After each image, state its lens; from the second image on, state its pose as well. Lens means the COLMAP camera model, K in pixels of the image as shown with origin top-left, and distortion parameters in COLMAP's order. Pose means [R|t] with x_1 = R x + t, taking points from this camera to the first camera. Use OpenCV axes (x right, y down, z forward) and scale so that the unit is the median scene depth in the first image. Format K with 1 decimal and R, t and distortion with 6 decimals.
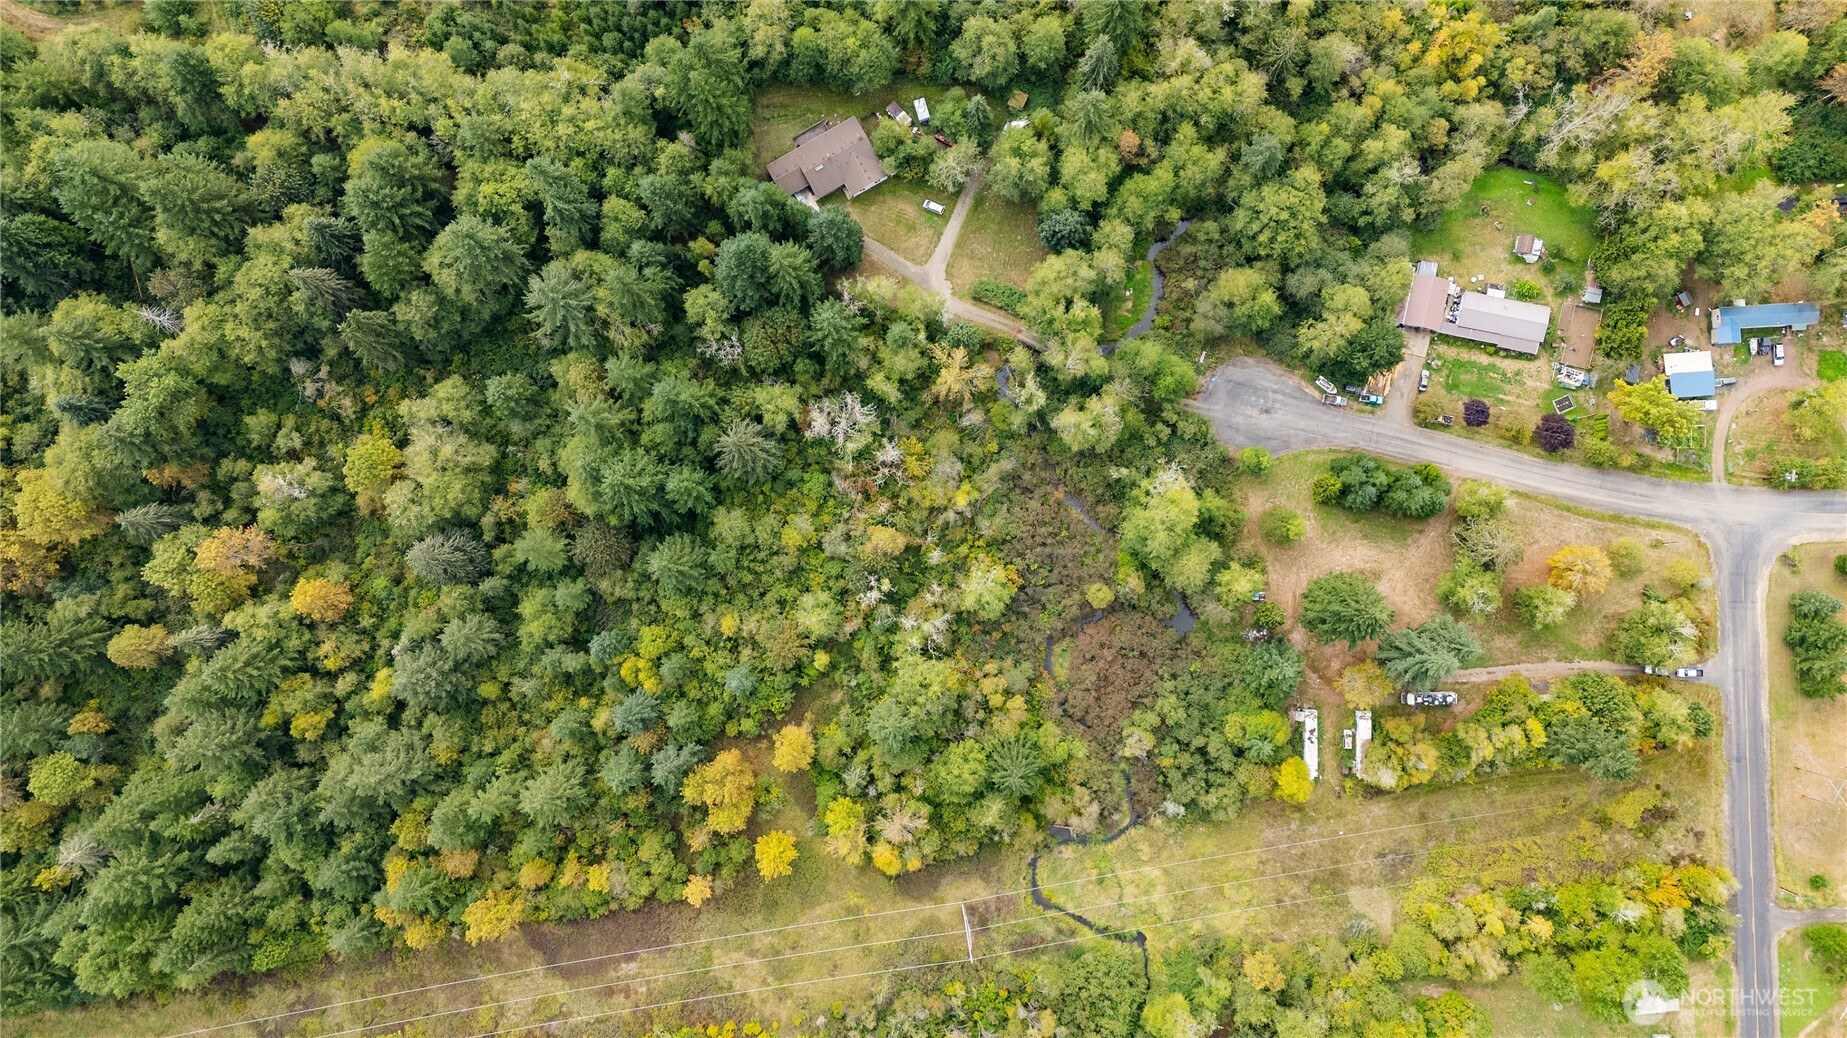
lens RADIAL K [[1359.2, 0, 927.0], [0, 1359.2, 520.9], [0, 0, 1]] dist [0.070935, -0.064726]
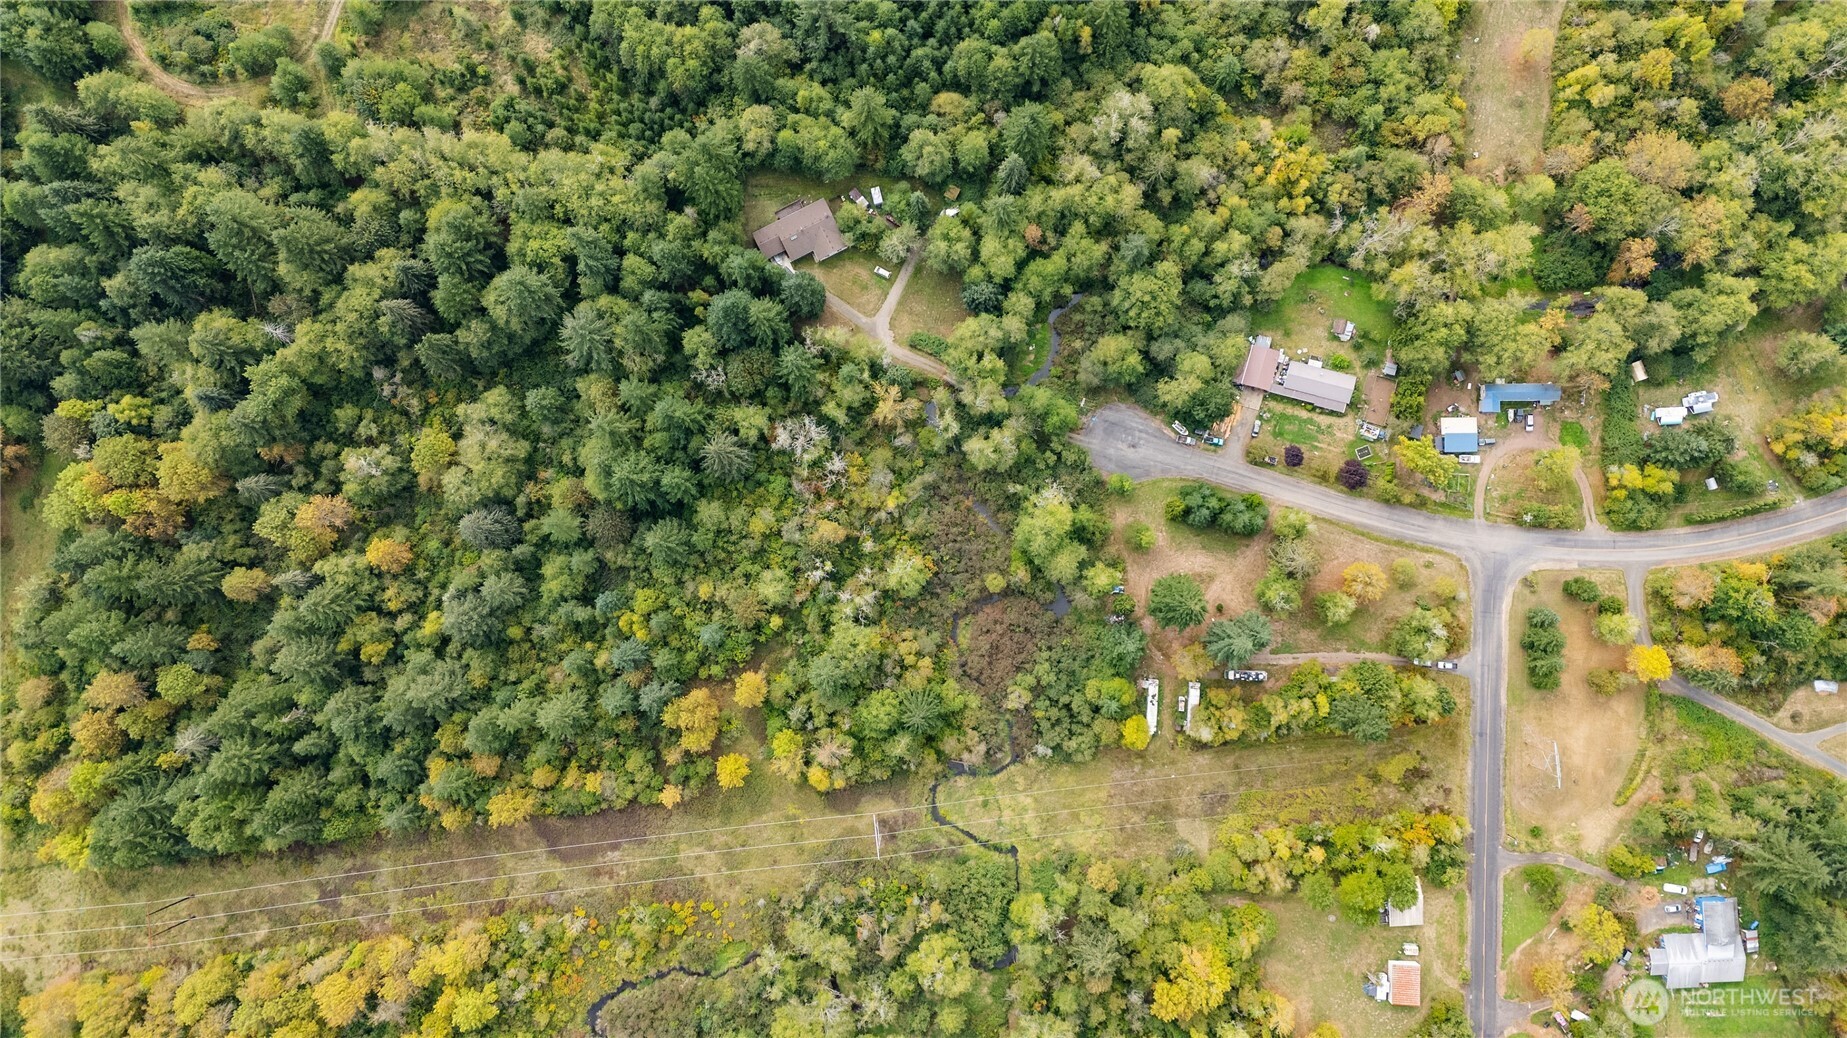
lens RADIAL K [[1359.2, 0, 929.4], [0, 1359.2, 522.1], [0, 0, 1]] dist [0.070935, -0.064726]
pose [[0.998684, 0.050984, 0.005484, 0.055564], [-0.051023, 0.998671, 0.007293, -0.008742], [-0.005104, -0.007563, 0.999958, -0.284308]]
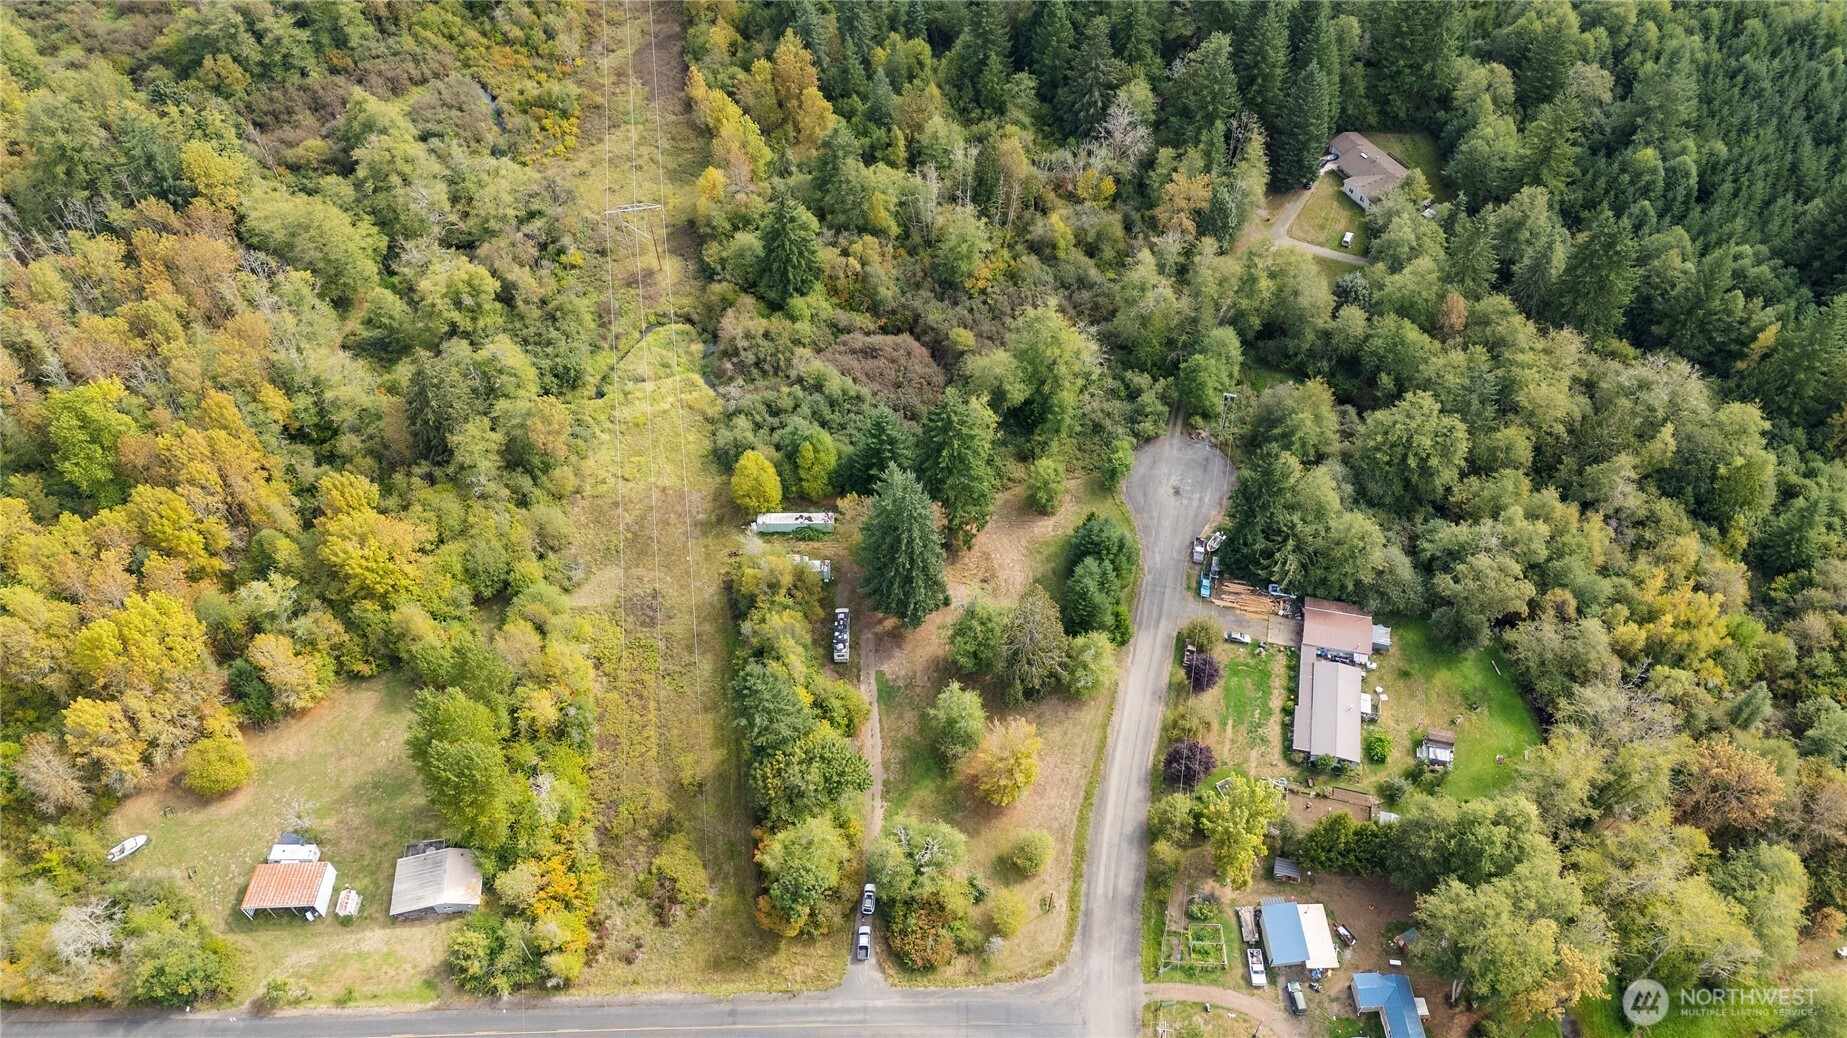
lens RADIAL K [[1359.2, 0, 932.2], [0, 1359.2, 533.1], [0, 0, 1]] dist [0.070935, -0.064726]
pose [[-0.001254, 0.786183, -0.617993, 0.828196], [-0.999014, 0.026439, 0.035662, 0.046616], [0.044376, 0.617428, 0.785375, 0.340630]]
